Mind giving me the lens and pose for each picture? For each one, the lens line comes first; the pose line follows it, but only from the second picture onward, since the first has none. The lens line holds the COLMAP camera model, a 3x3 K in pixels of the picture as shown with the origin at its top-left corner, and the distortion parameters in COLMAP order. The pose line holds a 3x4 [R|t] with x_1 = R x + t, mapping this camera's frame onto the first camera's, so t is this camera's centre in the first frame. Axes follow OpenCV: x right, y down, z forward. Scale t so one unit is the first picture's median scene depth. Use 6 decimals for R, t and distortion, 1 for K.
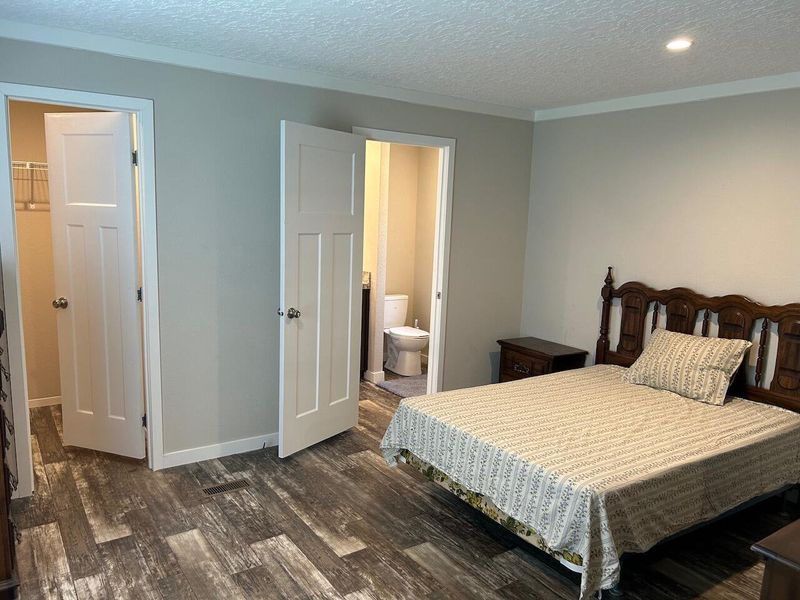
lens RADIAL K [[601.2, 0, 398.5], [0, 601.2, 303.6], [0, 0, 1]] dist [0.023756, -0.024442]
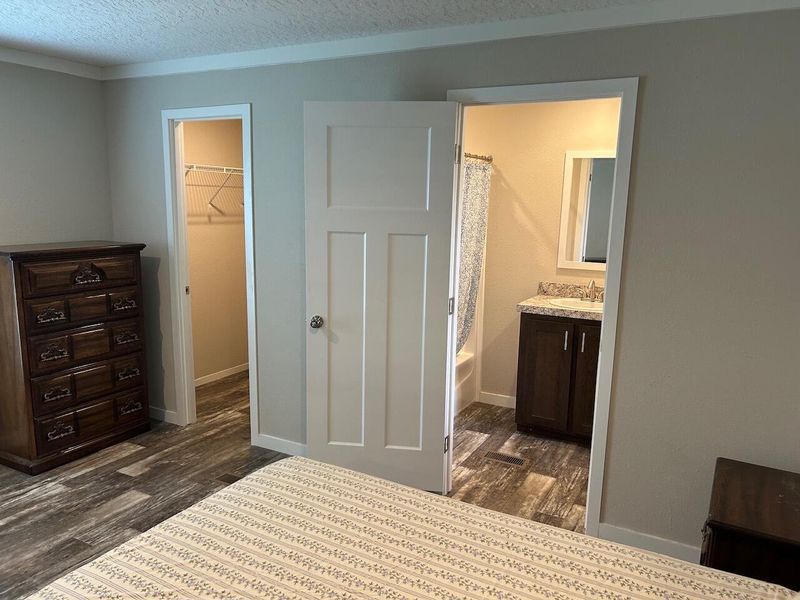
lens RADIAL K [[601.2, 0, 400.3], [0, 601.2, 302.2], [0, 0, 1]] dist [0.023756, -0.024442]
pose [[0.465928, 0.122805, -0.876259, 0.564677], [-0.141694, 0.987897, 0.063109, -0.074372], [0.873403, 0.094757, 0.477690, 0.606394]]
